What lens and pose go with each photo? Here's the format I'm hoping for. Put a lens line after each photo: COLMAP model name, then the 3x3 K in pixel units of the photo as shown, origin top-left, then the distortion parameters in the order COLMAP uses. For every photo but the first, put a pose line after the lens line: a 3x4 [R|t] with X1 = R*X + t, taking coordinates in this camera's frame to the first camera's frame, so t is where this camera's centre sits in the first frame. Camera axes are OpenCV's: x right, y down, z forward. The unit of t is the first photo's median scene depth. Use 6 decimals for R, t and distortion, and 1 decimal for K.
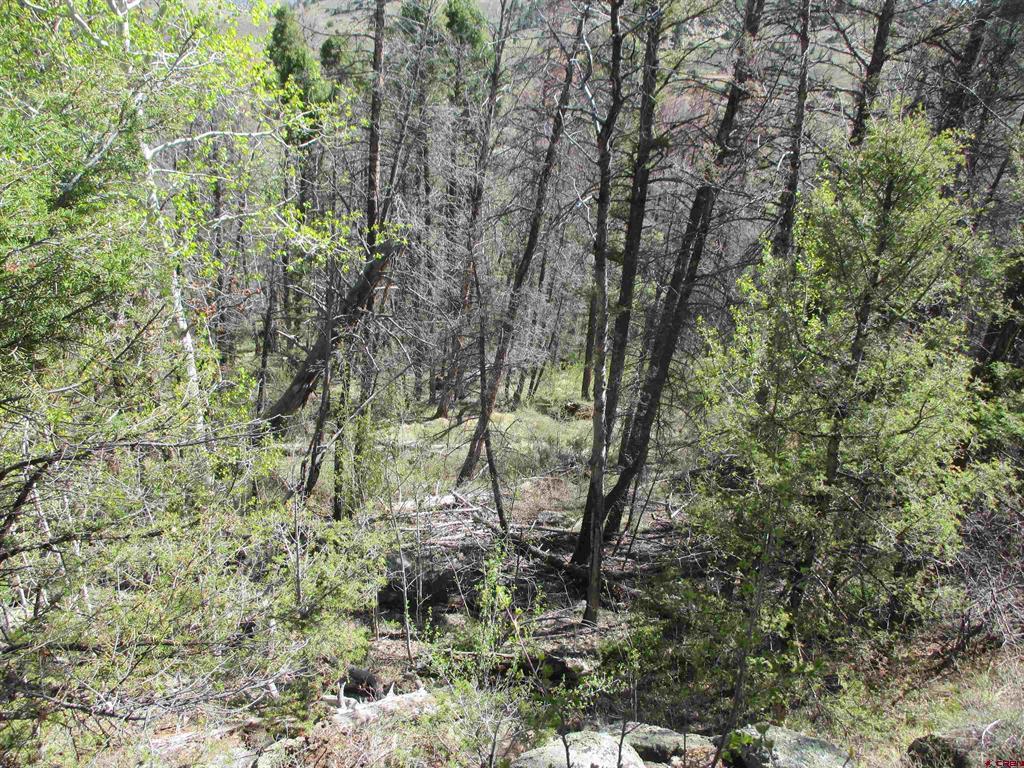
lens RADIAL K [[868.7, 0, 519.3], [0, 868.7, 379.2], [0, 0, 1]] dist [-0.031718, 0.004748]
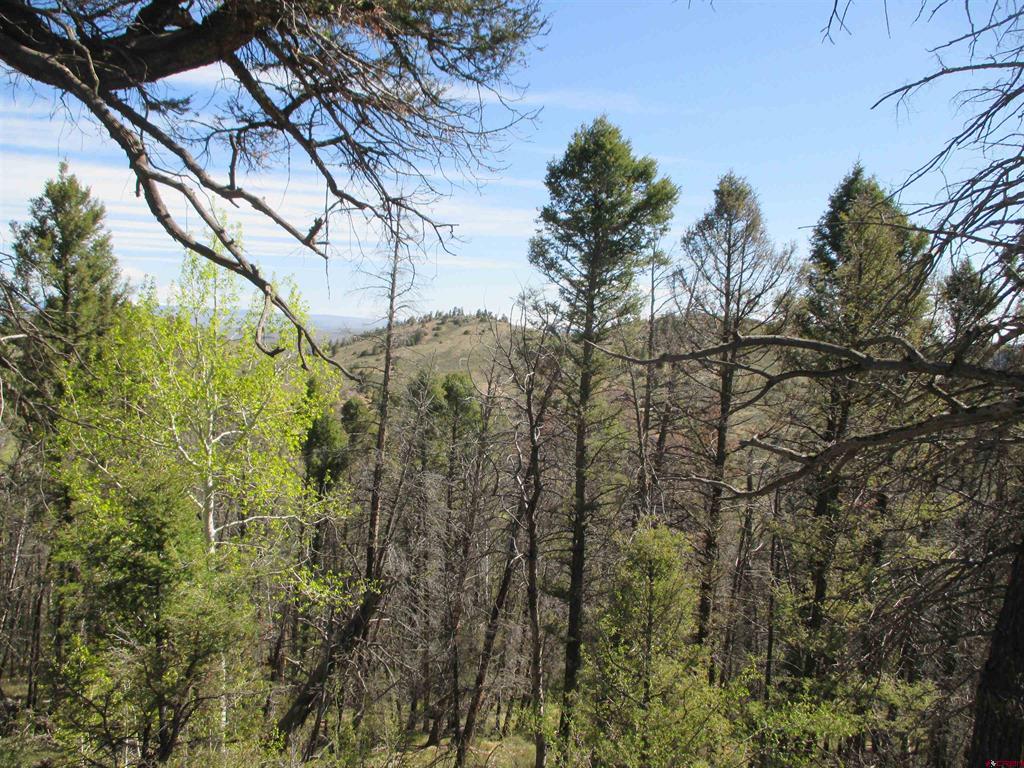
lens RADIAL K [[856.3, 0, 511.2], [0, 856.3, 377.5], [0, 0, 1]] dist [-0.027759, 0.006274]
pose [[0.999756, -0.007103, -0.020920, 0.055114], [-0.001074, 0.930174, -0.367118, 0.015263], [0.022067, 0.367050, 0.929939, -0.210398]]
